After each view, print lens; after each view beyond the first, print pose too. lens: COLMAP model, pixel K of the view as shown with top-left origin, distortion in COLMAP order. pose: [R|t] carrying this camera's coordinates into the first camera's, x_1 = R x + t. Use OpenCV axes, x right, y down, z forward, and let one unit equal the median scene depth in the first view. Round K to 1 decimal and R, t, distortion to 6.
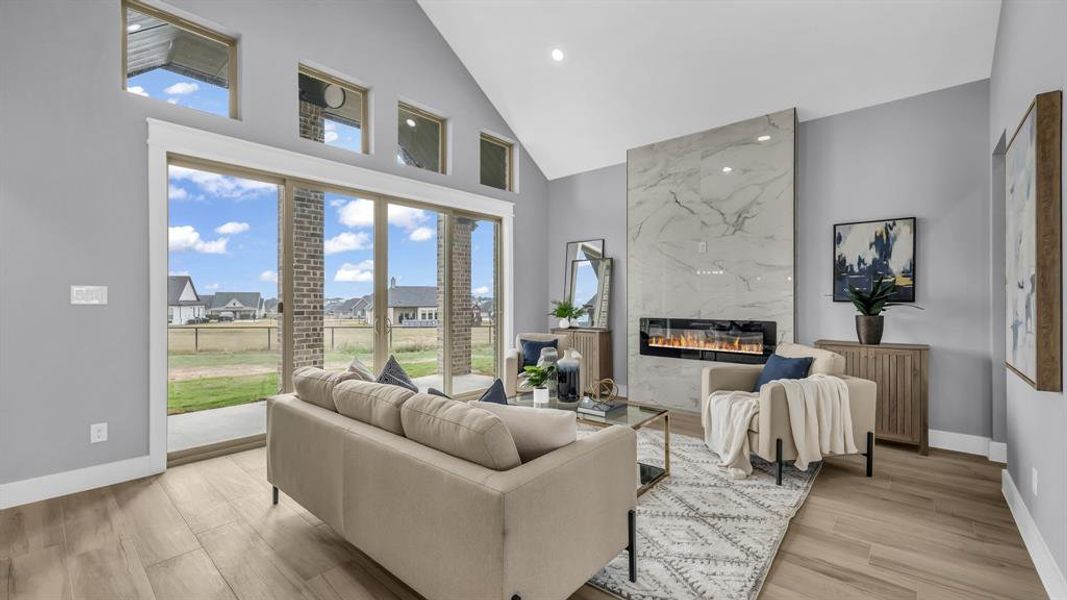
lens RADIAL K [[451.2, 0, 540.5], [0, 451.2, 300.7], [0, 0, 1]] dist [-0.001042, 0.000828]
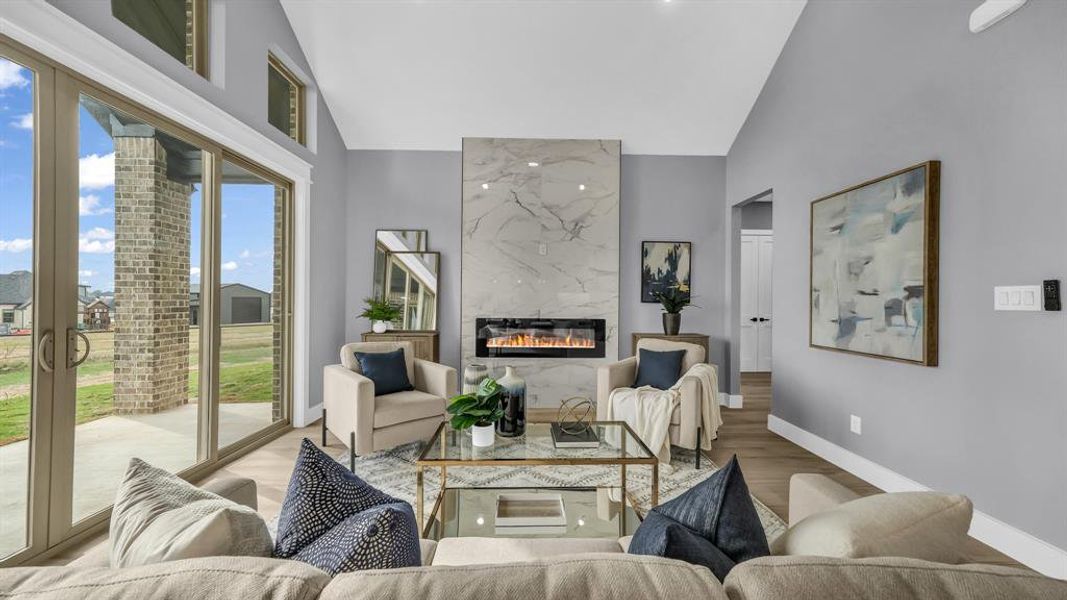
lens RADIAL K [[371.8, 0, 533.8], [0, 371.8, 300.5], [0, 0, 1]] dist [-0.007858, 0.003050]
pose [[0.736525, 0.008460, 0.676357, -0.222017], [-0.010025, 0.999948, -0.001591, 0.001240], [-0.676336, -0.005609, 0.736572, 0.351354]]
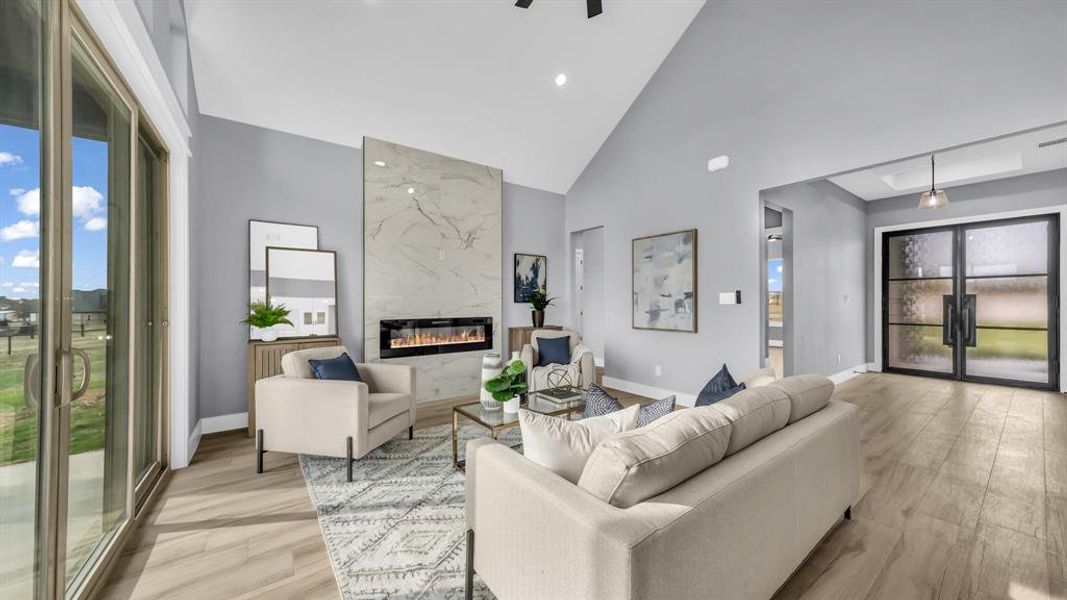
lens RADIAL K [[371.8, 0, 540.1], [0, 371.8, 300.6], [0, 0, 1]] dist [-0.007858, 0.003050]
pose [[0.199615, 0.003378, 0.979869, -0.485562], [0.002231, 0.999990, -0.003901, 0.000711], [-0.979872, 0.002965, 0.199606, 0.526132]]
